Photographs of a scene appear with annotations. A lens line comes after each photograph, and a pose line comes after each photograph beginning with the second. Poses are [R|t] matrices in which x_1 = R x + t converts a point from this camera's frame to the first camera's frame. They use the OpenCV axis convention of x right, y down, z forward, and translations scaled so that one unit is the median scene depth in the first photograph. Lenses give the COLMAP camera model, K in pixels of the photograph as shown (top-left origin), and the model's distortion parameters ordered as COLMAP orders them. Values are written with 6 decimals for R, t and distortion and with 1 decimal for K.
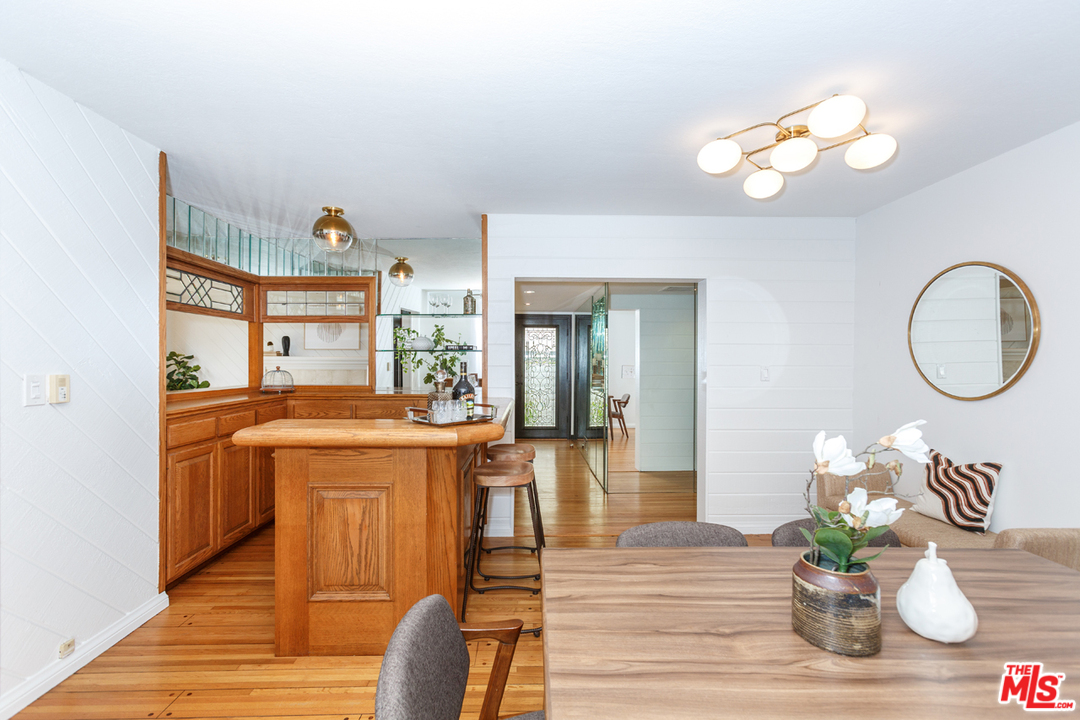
lens RADIAL K [[484.5, 0, 531.9], [0, 484.5, 360.1], [0, 0, 1]] dist [-0.023131, 0.018814]
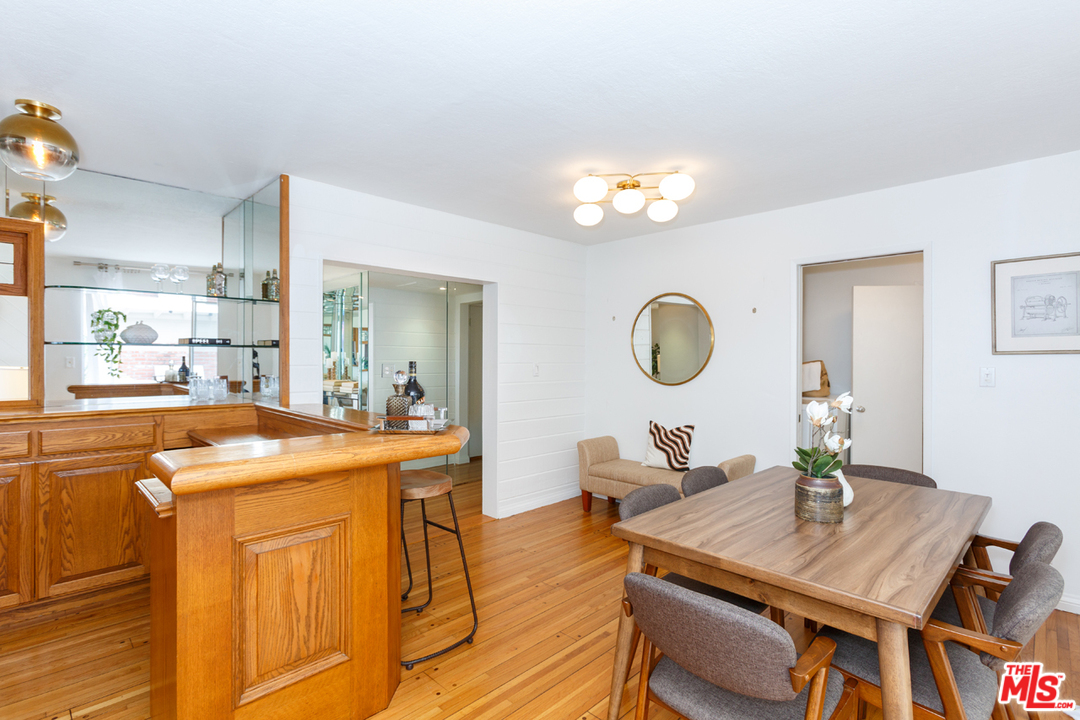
lens RADIAL K [[520.3, 0, 537.4], [0, 520.3, 361.0], [0, 0, 1]] dist [-0.016301, 0.014911]
pose [[0.723786, -0.004348, 0.690011, -0.601248], [-0.000944, 0.999973, 0.007291, -0.003367], [-0.690024, -0.005928, 0.723762, 0.149983]]
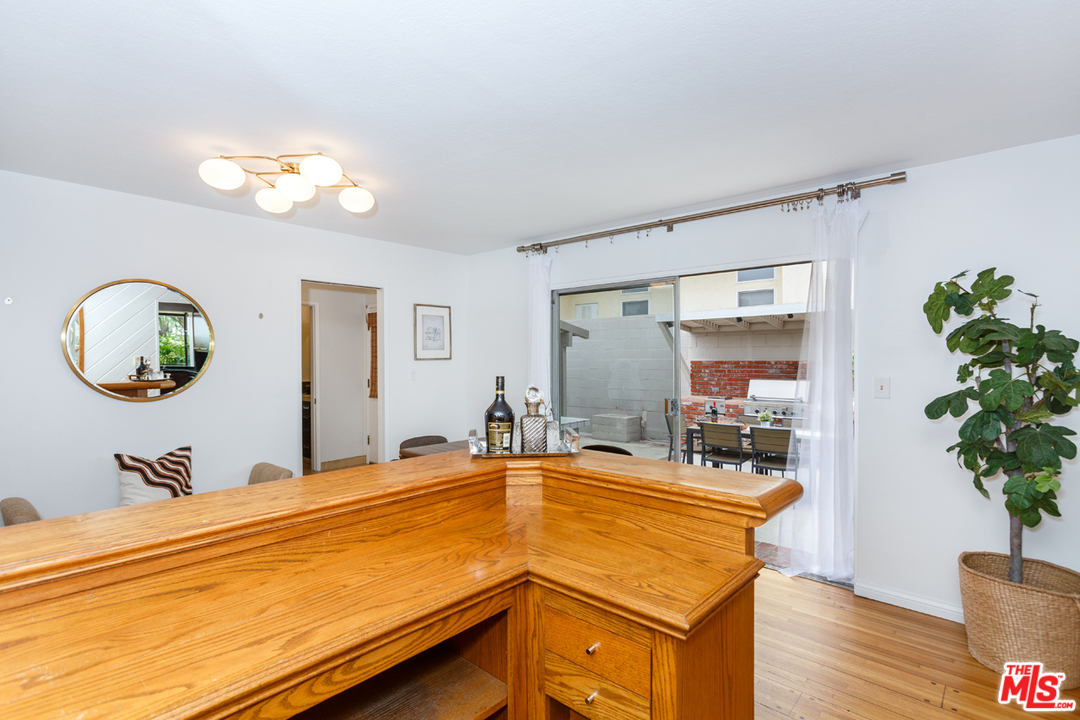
lens RADIAL K [[520.3, 0, 537.4], [0, 520.3, 361.0], [0, 0, 1]] dist [-0.016301, 0.014911]
pose [[-0.716916, -0.006220, 0.697132, -0.720403], [-0.002039, 0.999975, 0.006825, -0.024607], [-0.697157, 0.003472, -0.716910, 1.474826]]
